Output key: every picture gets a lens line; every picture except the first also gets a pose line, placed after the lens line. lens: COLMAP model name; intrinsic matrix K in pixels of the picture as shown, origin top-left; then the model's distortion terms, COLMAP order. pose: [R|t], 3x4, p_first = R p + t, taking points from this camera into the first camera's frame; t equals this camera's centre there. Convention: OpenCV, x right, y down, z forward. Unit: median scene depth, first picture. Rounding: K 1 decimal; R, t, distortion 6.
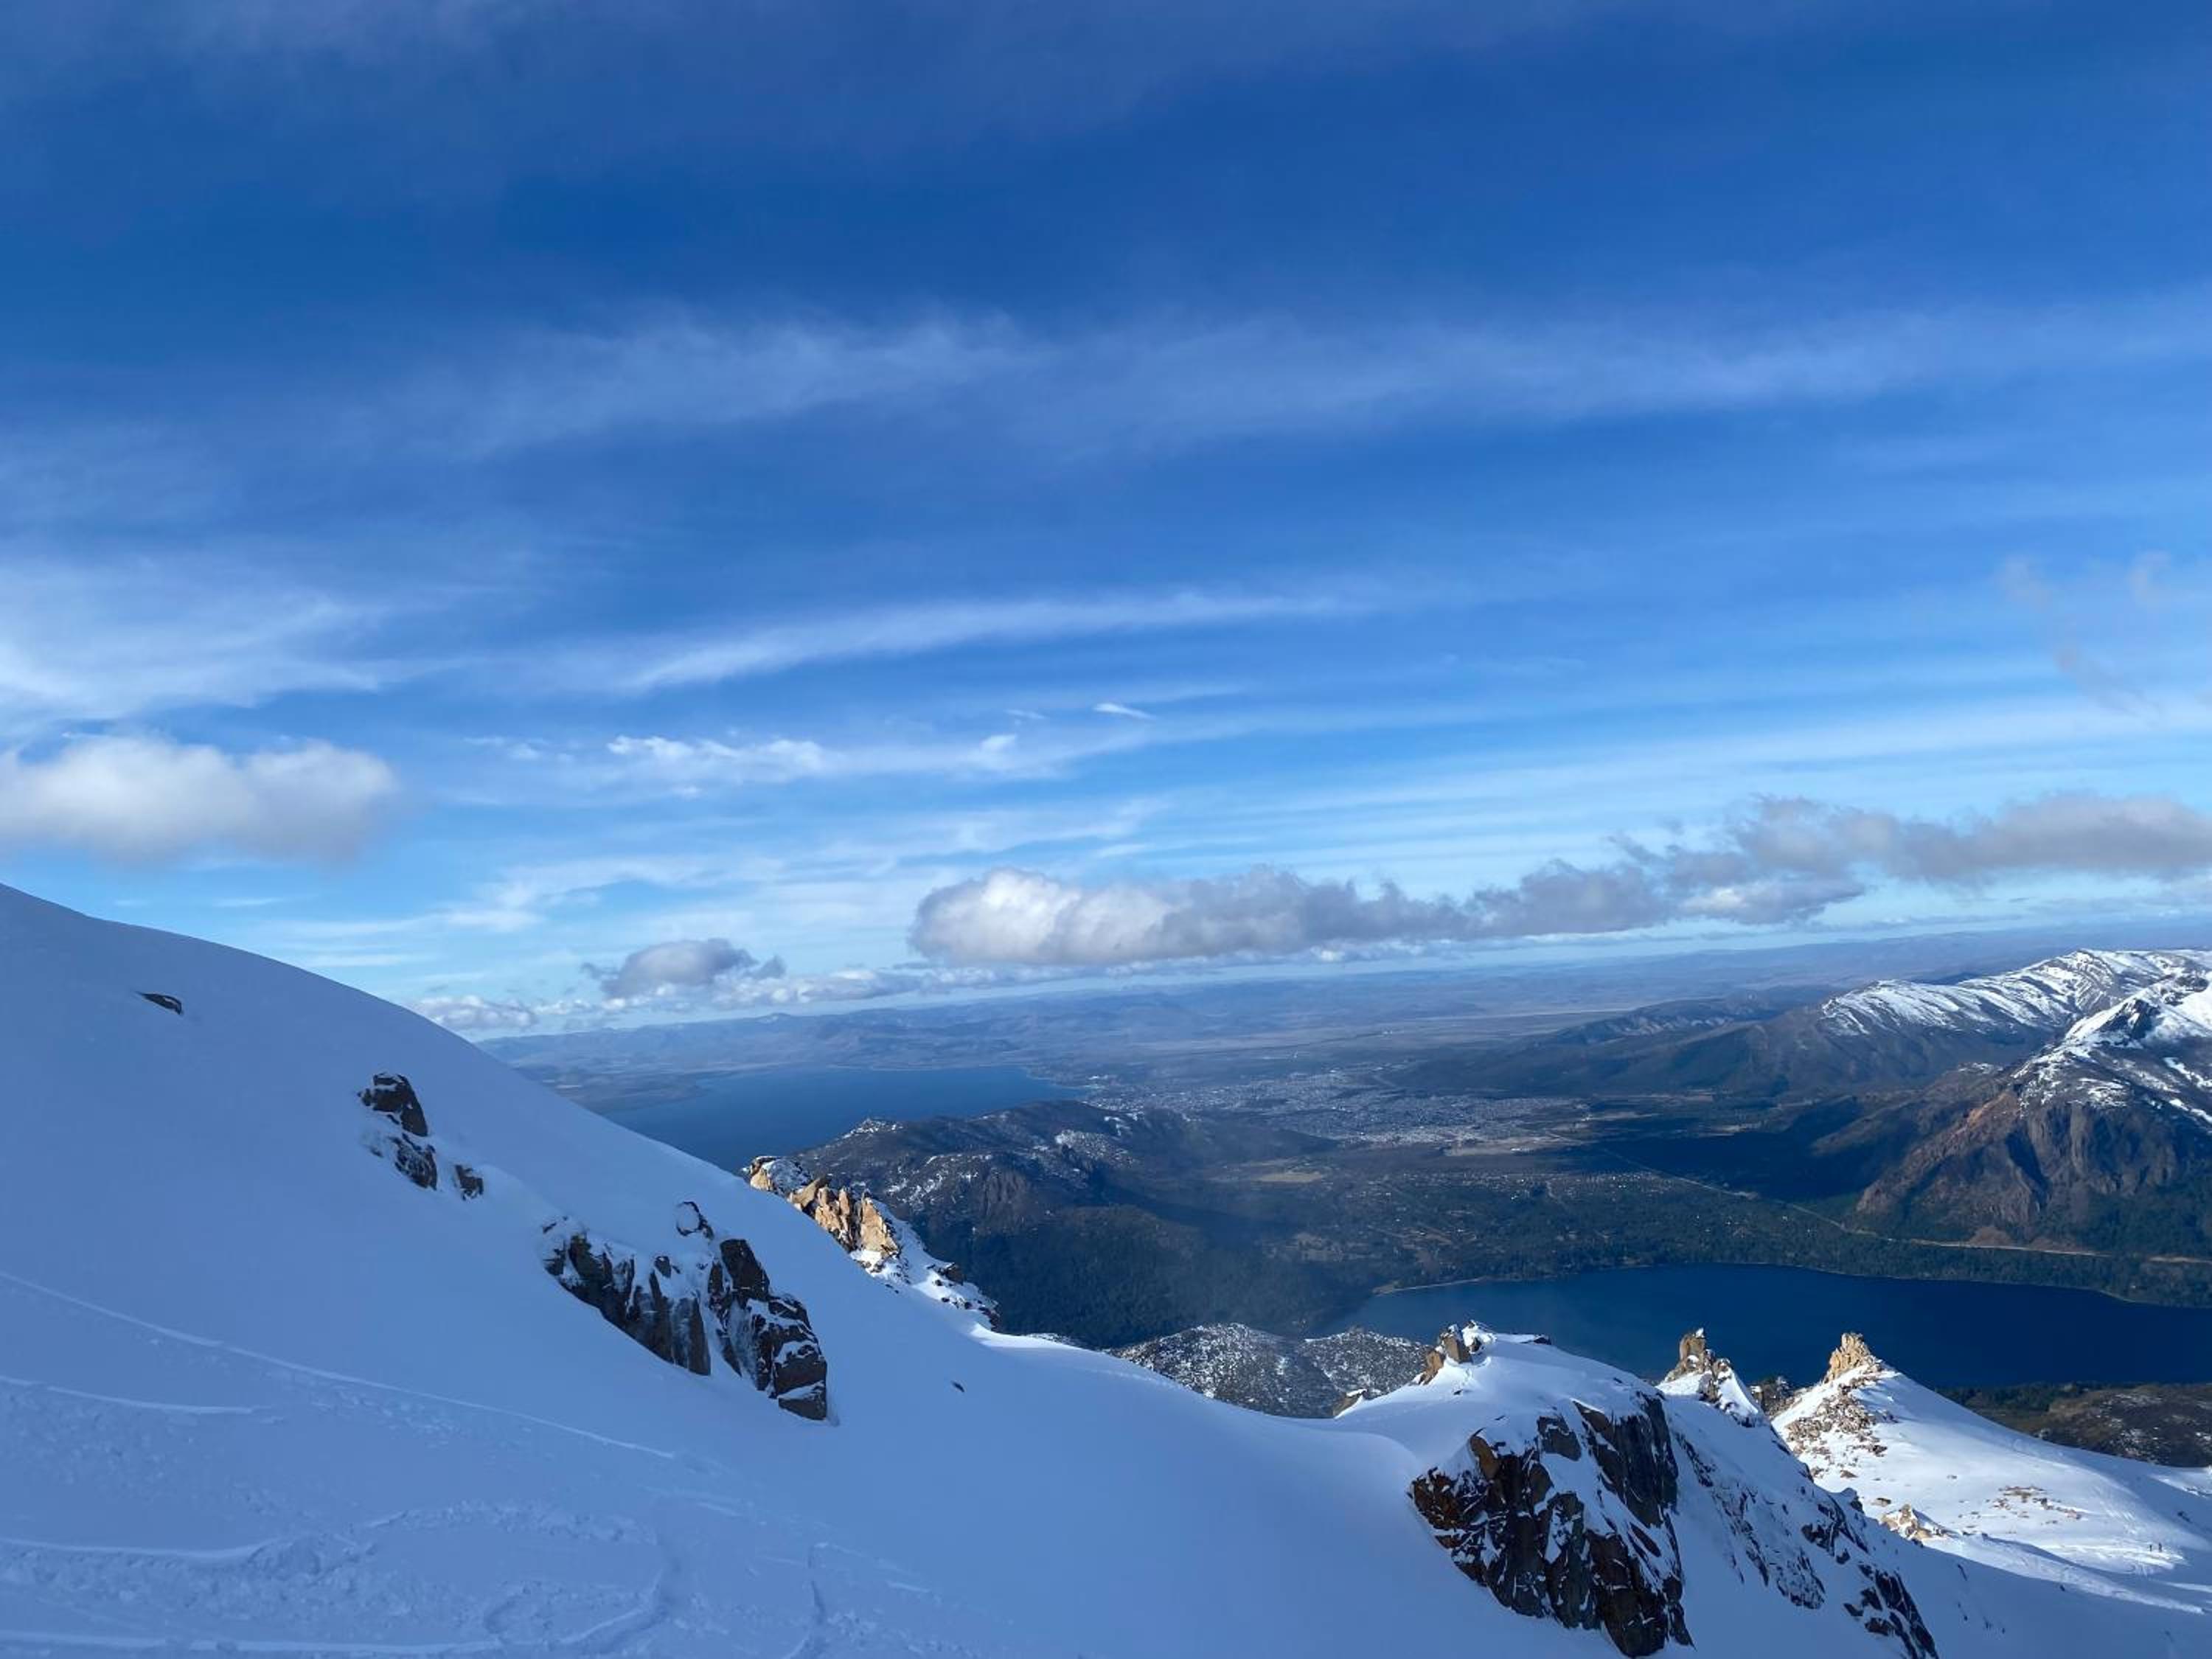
lens RADIAL K [[1684.8, 0, 1106.0], [0, 1684.8, 829.5], [0, 0, 1]] dist [-0.005207, 0.054309]
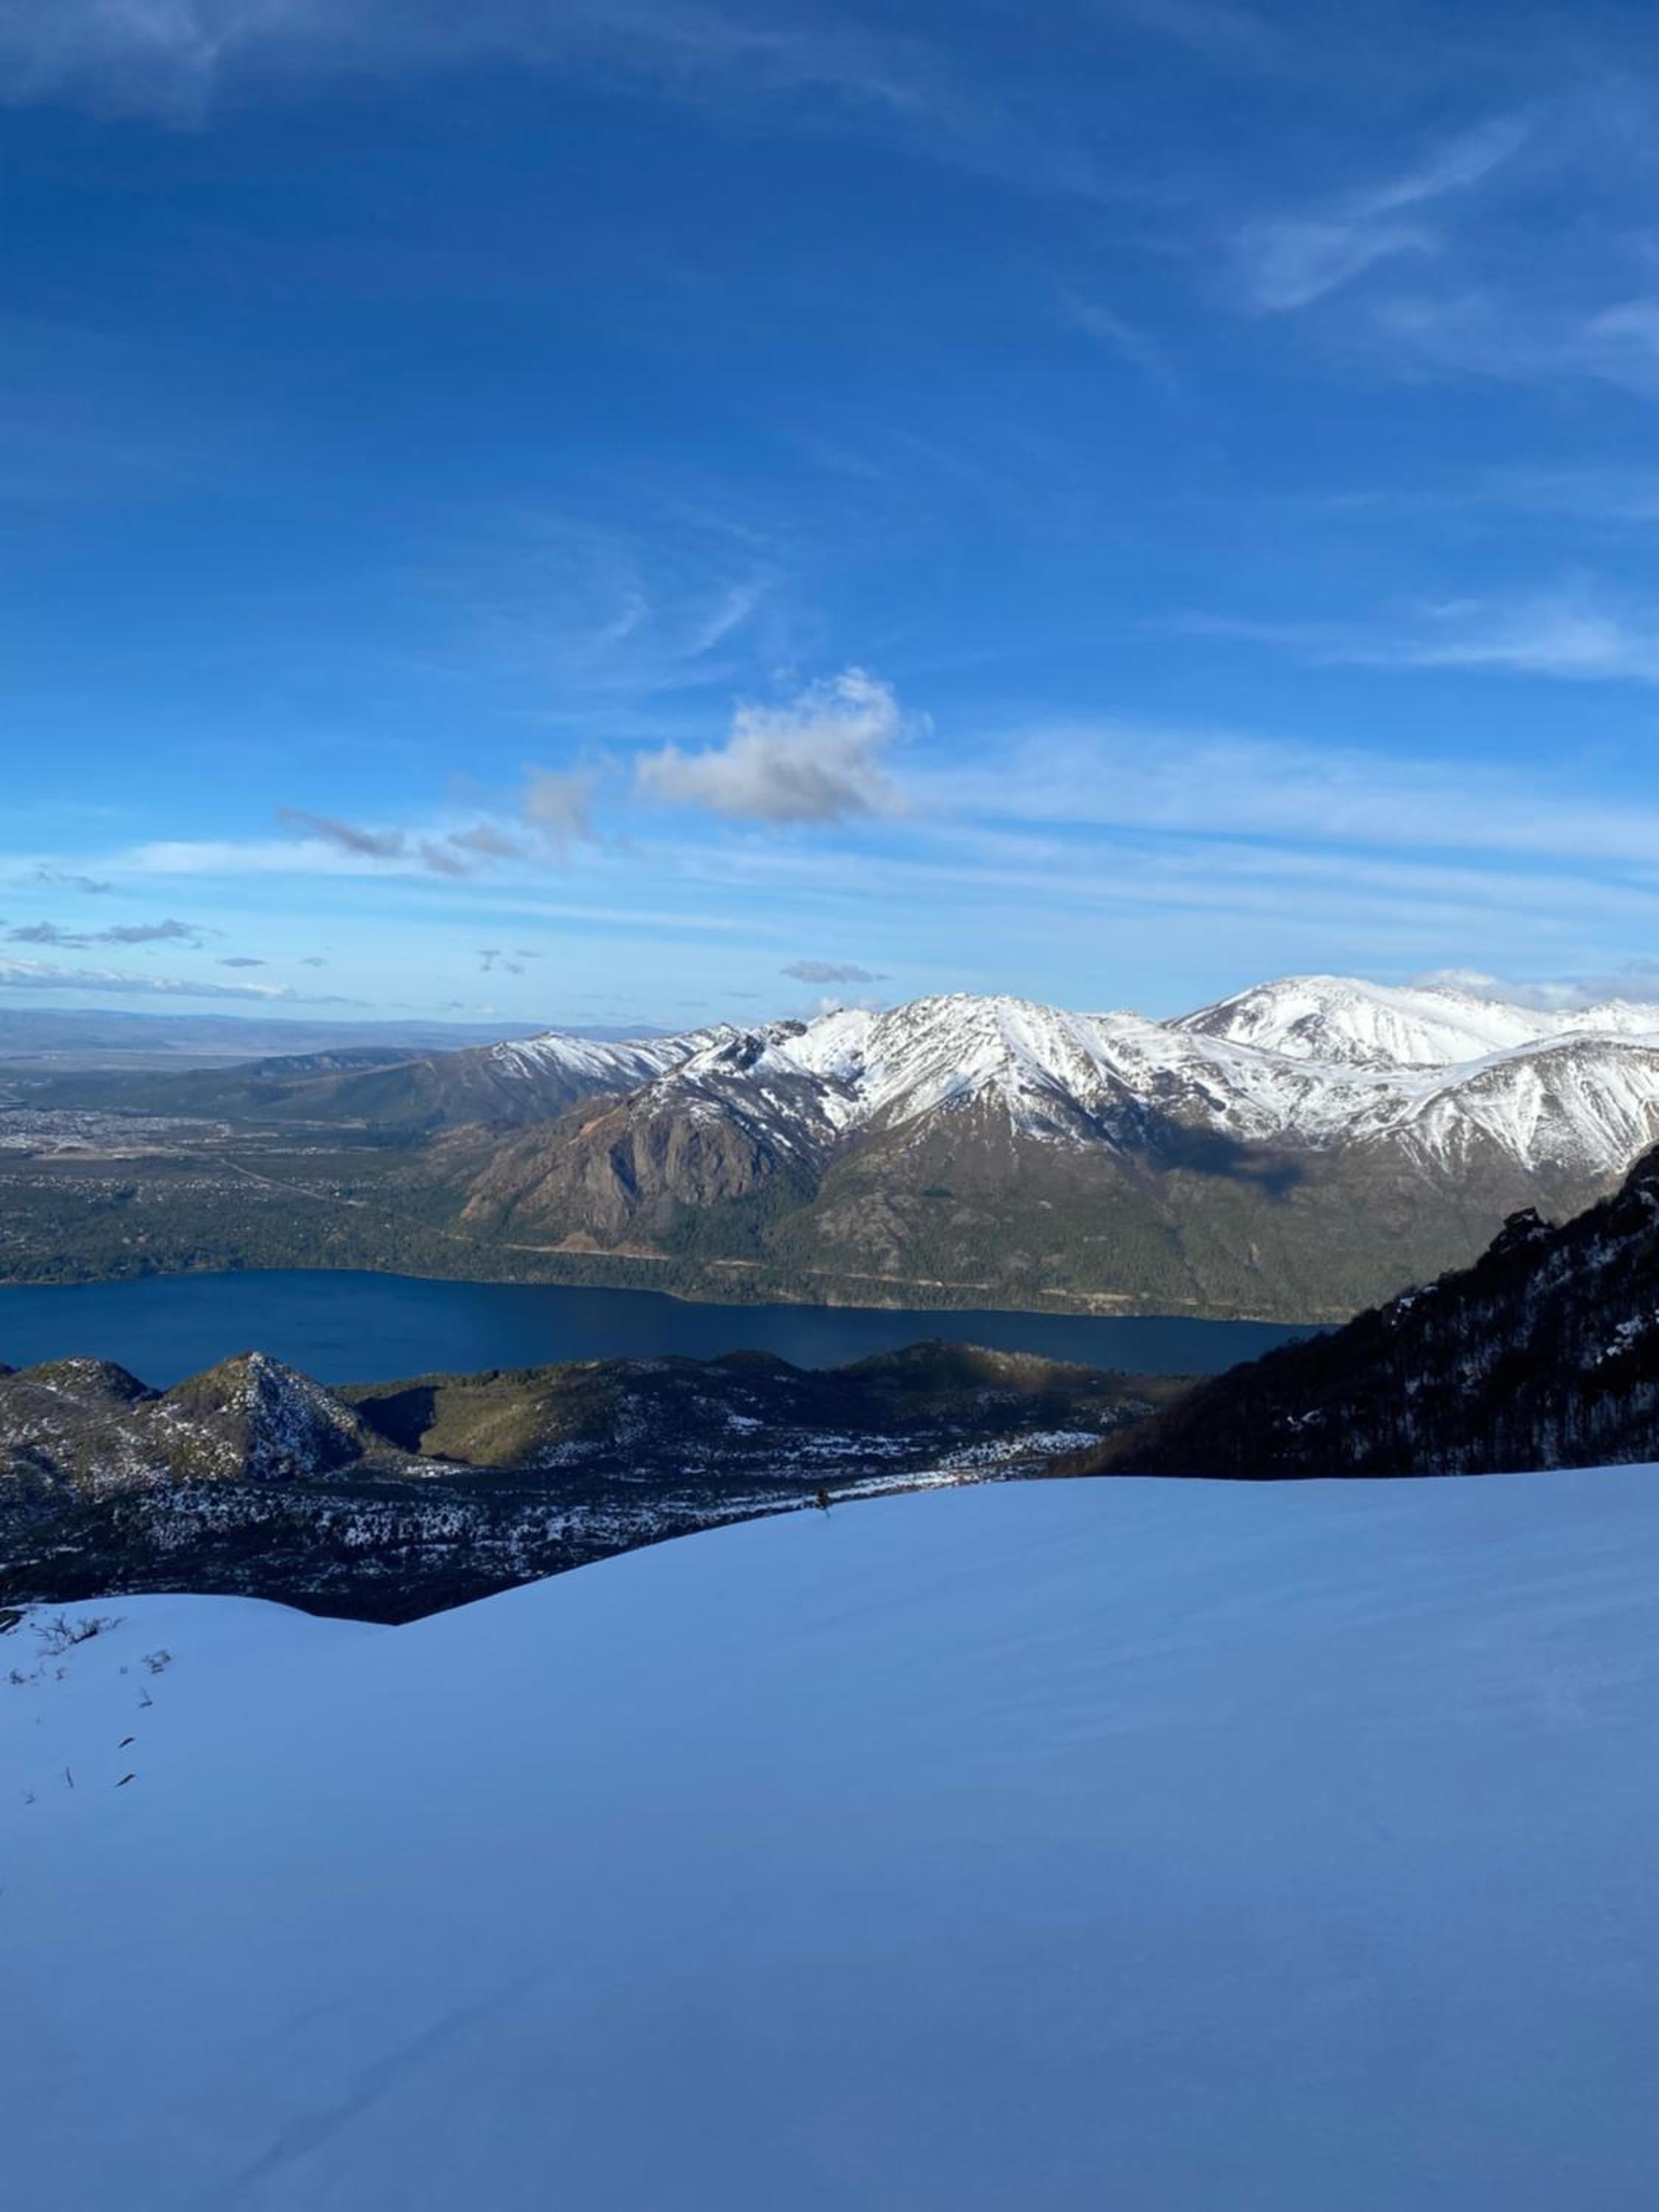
lens RADIAL K [[1684.8, 0, 829.5], [0, 1684.8, 1106.0], [0, 0, 1]] dist [-0.005207, 0.054309]
pose [[0.834634, 0.070486, 0.546276, 0.095315], [-0.137487, 0.987045, 0.082704, 0.056101], [-0.533370, -0.144133, 0.833512, 0.112143]]
